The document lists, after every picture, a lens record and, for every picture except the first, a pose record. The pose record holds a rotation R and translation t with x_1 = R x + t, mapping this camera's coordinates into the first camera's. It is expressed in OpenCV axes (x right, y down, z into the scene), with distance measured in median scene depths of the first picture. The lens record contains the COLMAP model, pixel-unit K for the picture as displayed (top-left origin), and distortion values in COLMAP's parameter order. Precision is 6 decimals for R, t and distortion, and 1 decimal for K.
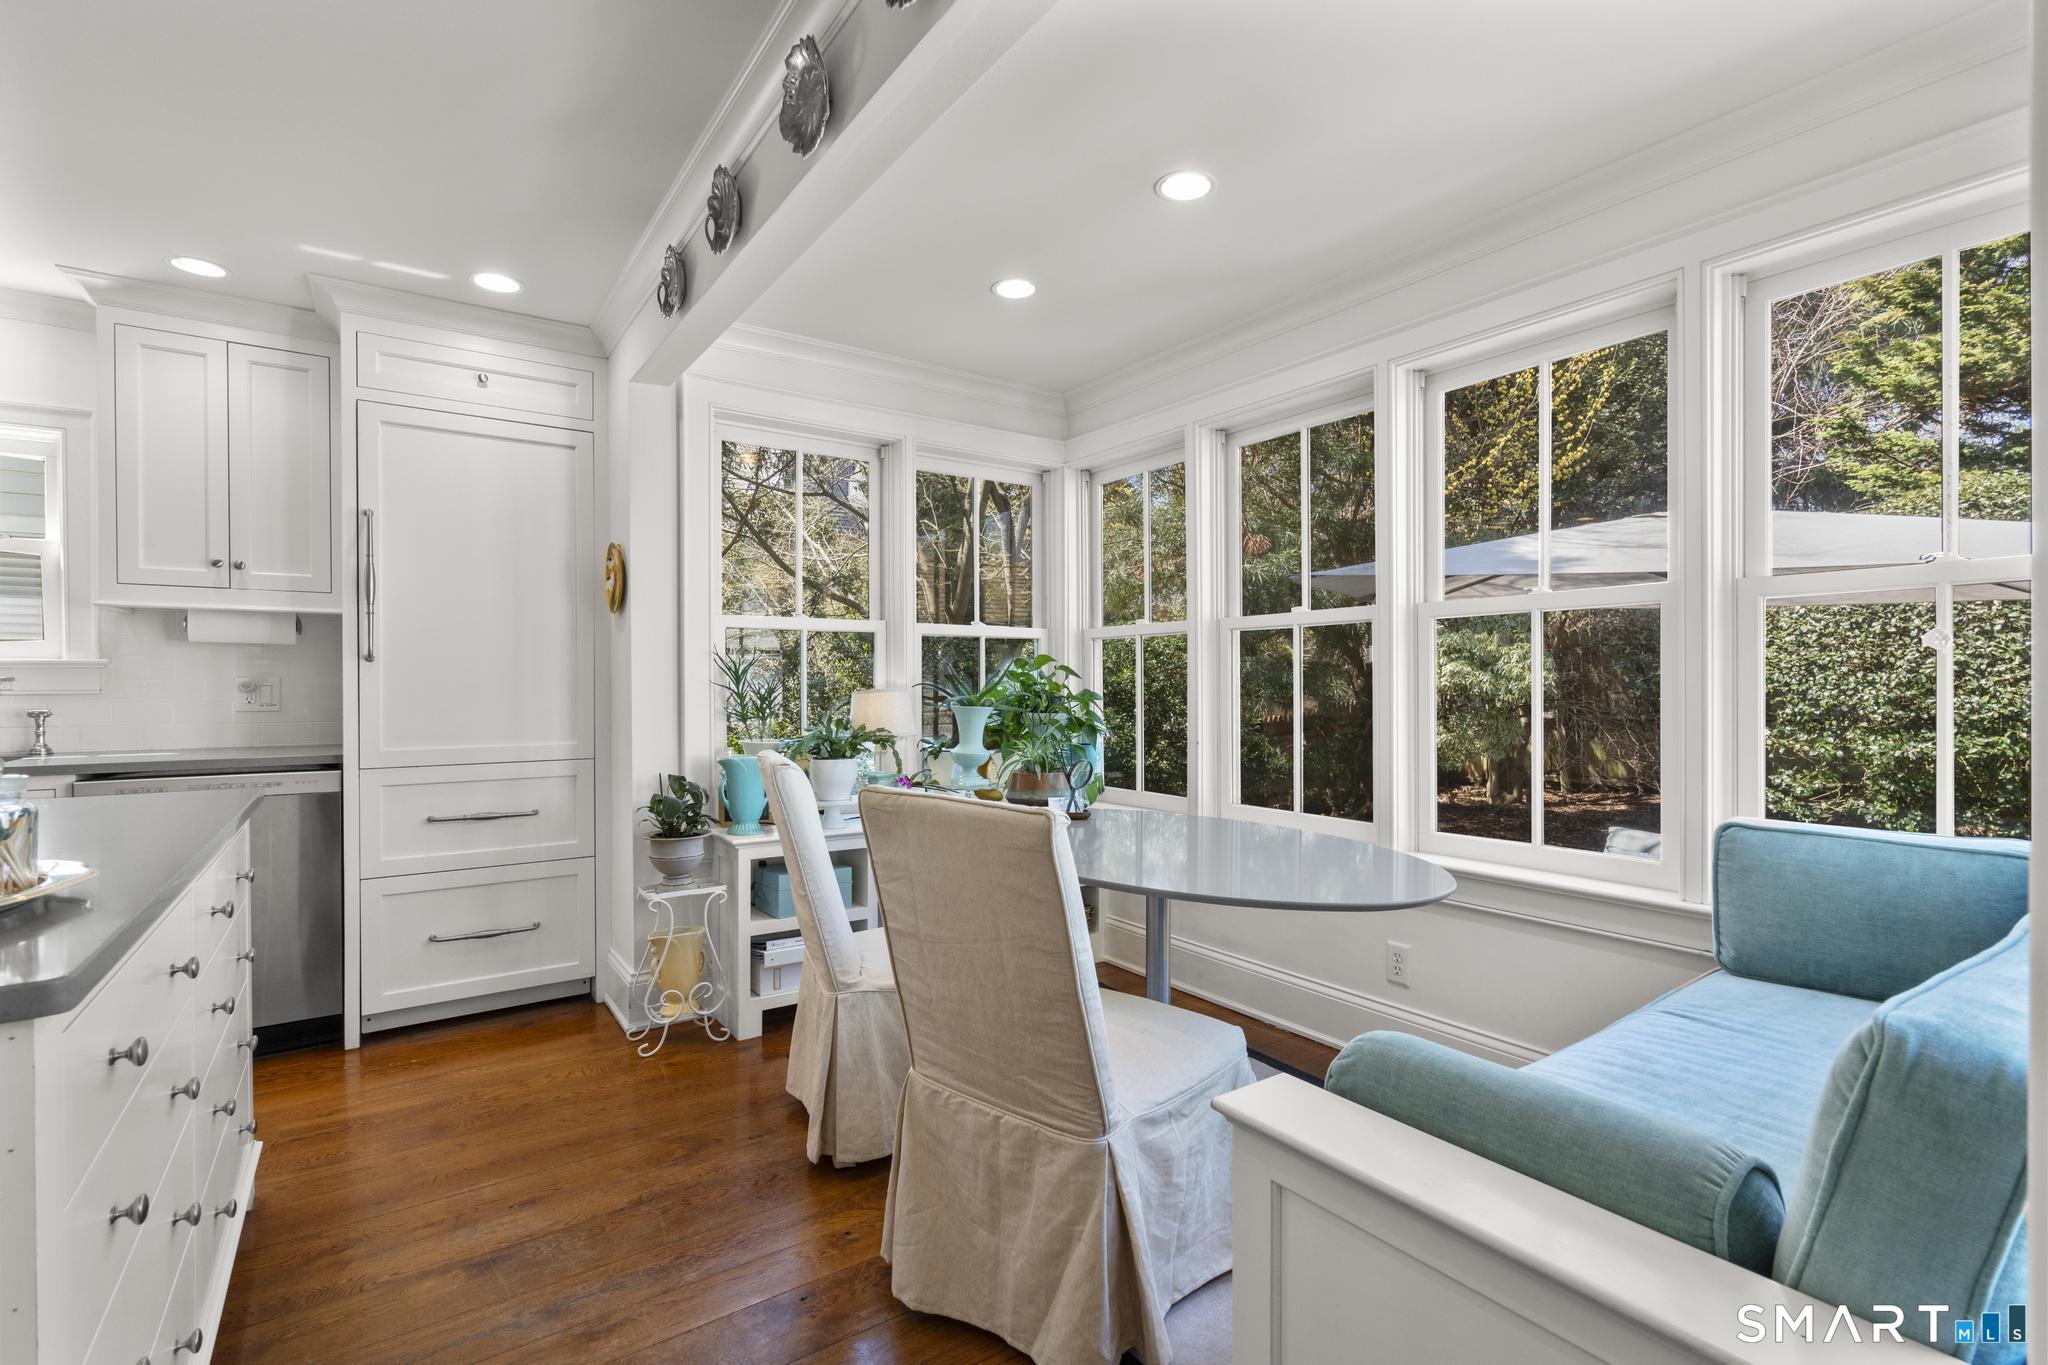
lens RADIAL K [[918.8, 0, 1016.4], [0, 918.8, 689.1], [0, 0, 1]] dist [-0.006655, 0.002050]
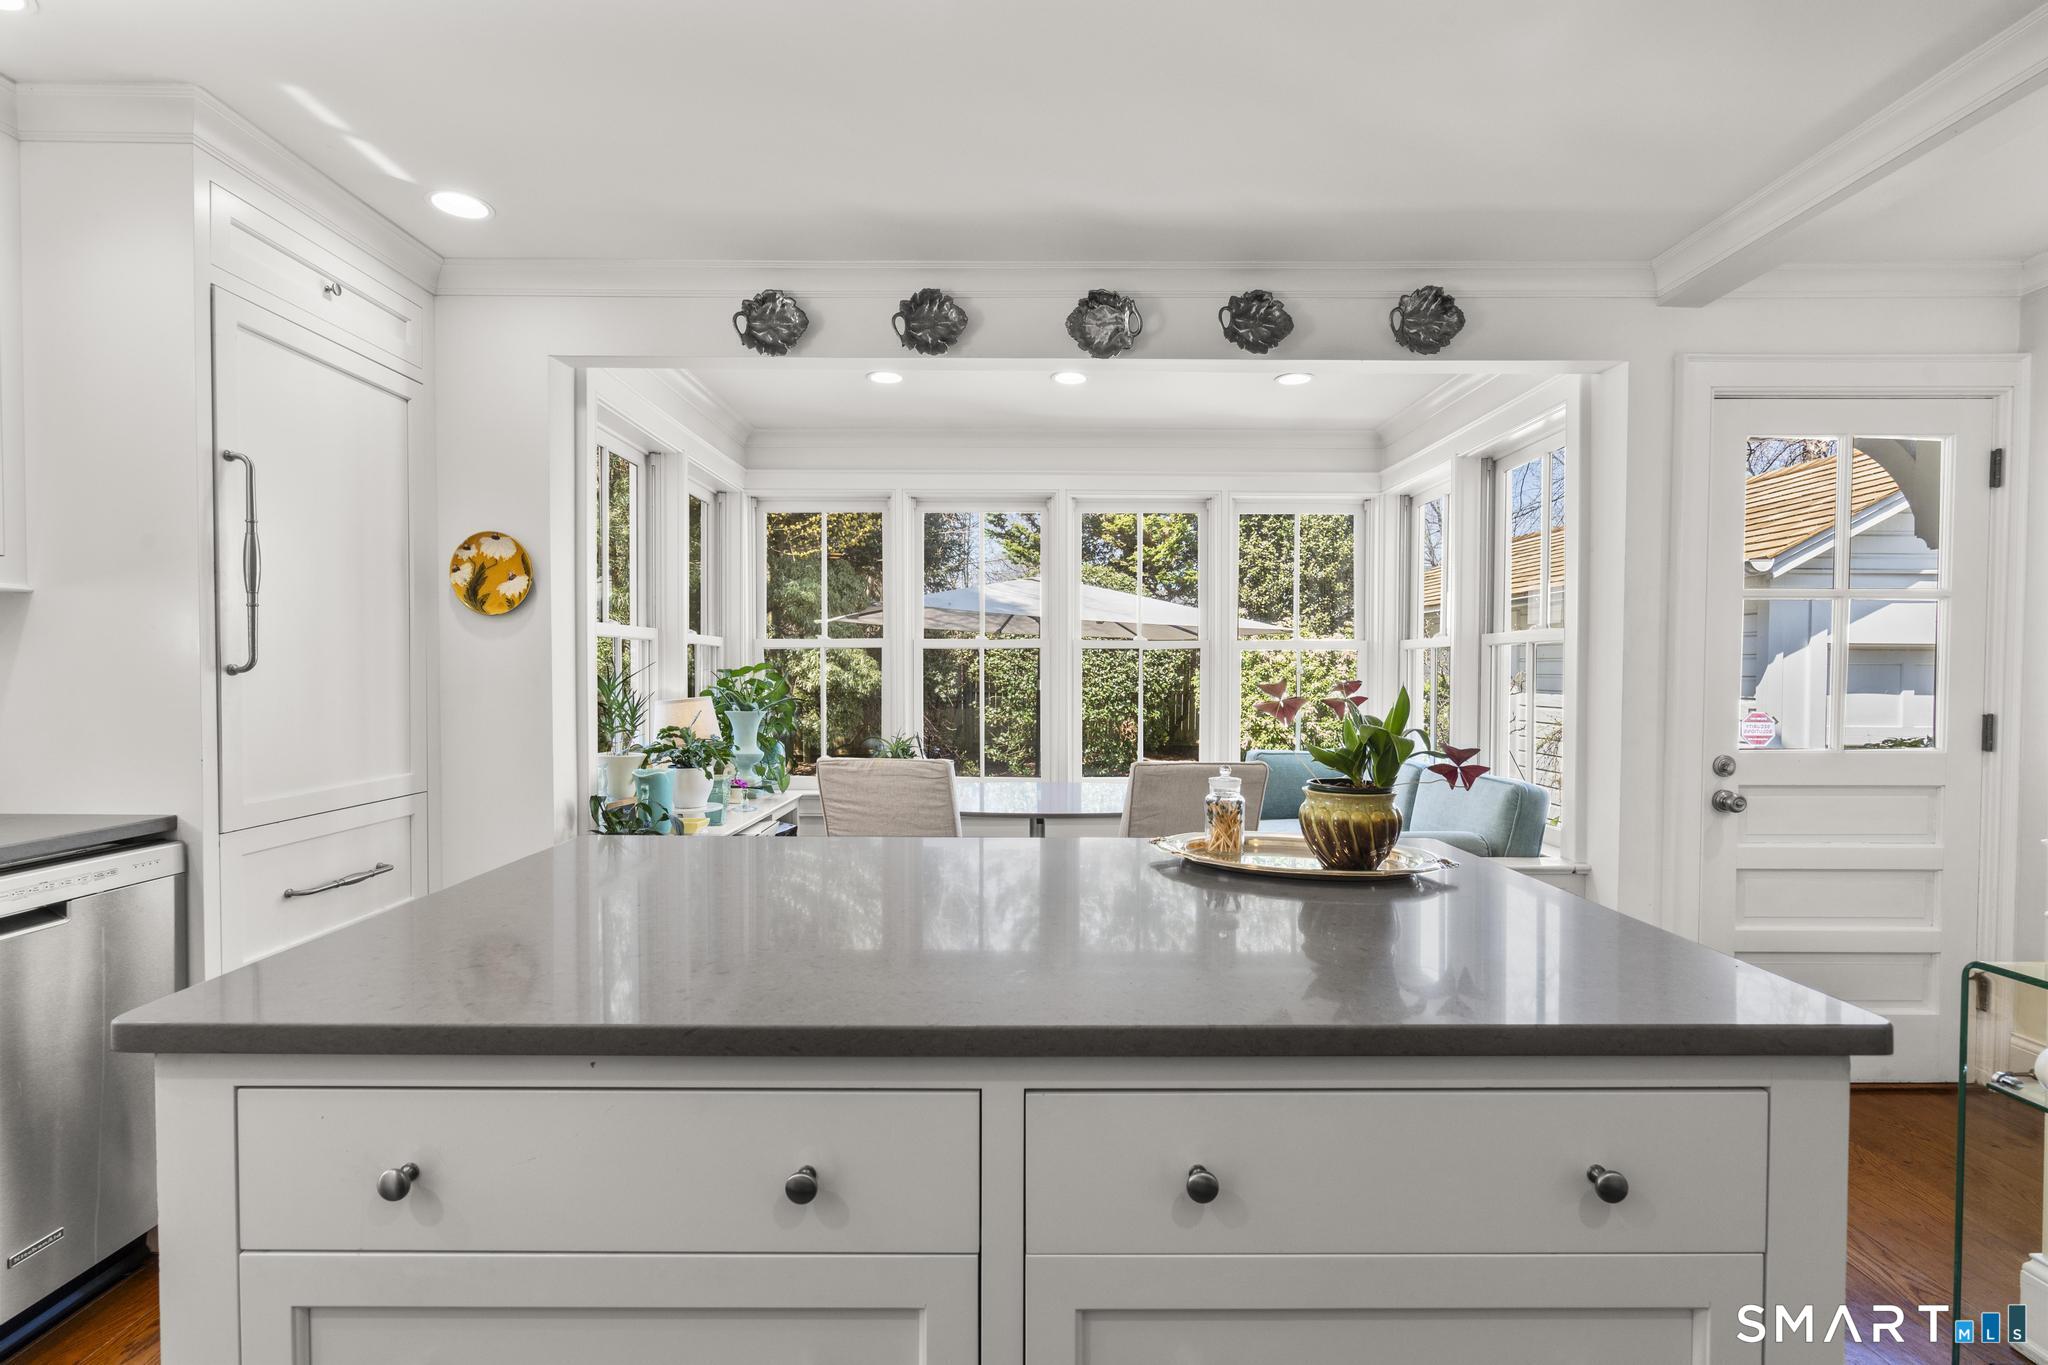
lens RADIAL K [[918.8, 0, 1014.6], [0, 918.8, 687.3], [0, 0, 1]] dist [-0.006655, 0.002050]
pose [[0.575397, -0.011616, 0.817792, -0.873755], [0.001186, 0.999910, 0.013368, -0.027544], [-0.817874, -0.006722, 0.575359, 0.123012]]
